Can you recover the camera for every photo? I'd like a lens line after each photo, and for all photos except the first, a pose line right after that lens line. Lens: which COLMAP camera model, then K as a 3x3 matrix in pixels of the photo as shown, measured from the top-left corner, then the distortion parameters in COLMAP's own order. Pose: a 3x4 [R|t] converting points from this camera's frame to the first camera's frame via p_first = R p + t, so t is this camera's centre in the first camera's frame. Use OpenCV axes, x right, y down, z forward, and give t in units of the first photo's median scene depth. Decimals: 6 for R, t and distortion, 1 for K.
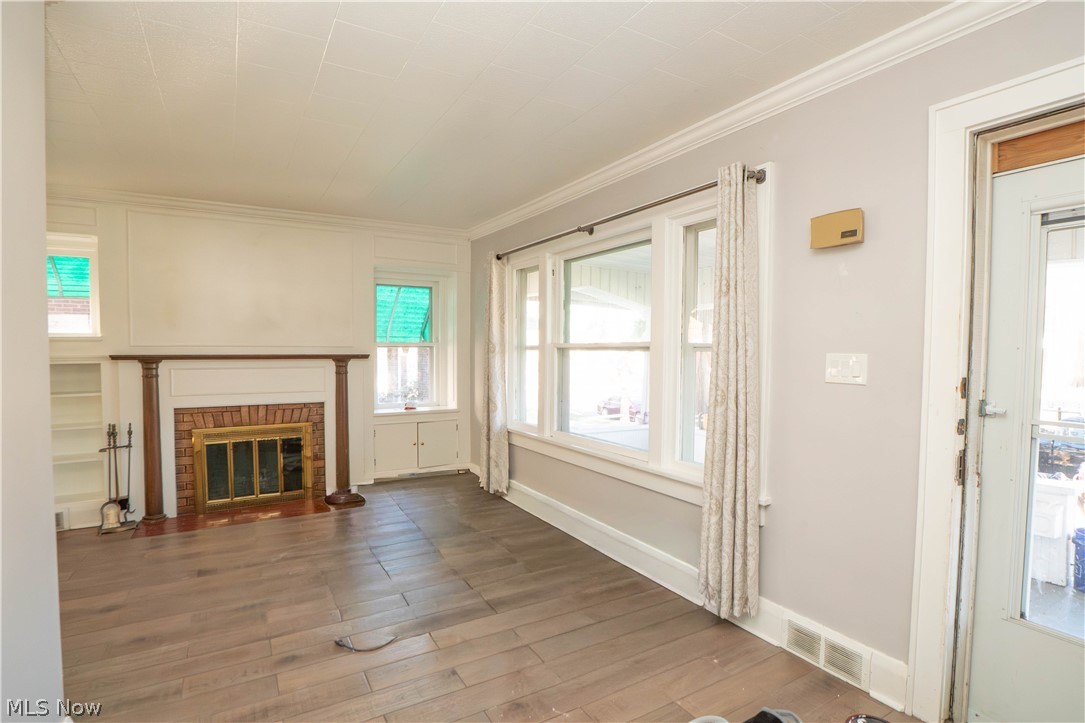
lens RADIAL K [[510.6, 0, 505.4], [0, 510.6, 364.6], [0, 0, 1]] dist [-0.026113, 0.000256]
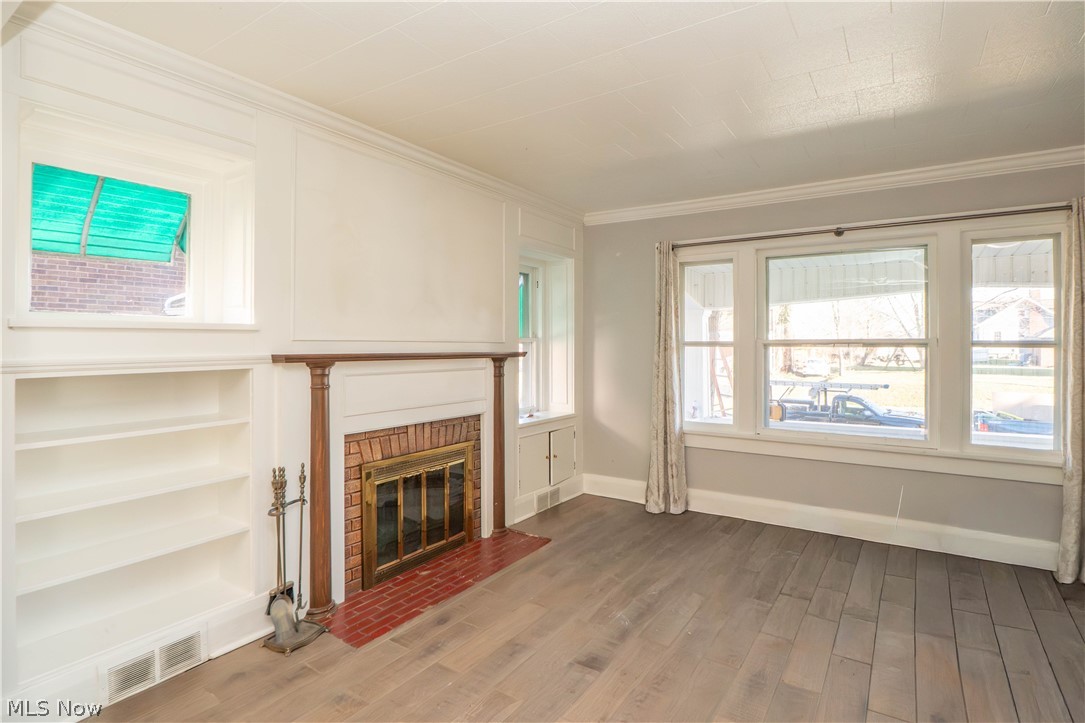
lens RADIAL K [[543.7, 0, 542.0], [0, 543.7, 353.9], [0, 0, 1]] dist [-0.000865, -0.000097]
pose [[0.887032, -0.007178, 0.461651, -0.707840], [0.015100, 0.999795, -0.013468, -0.005693], [-0.461460, 0.018917, 0.886959, 0.231280]]
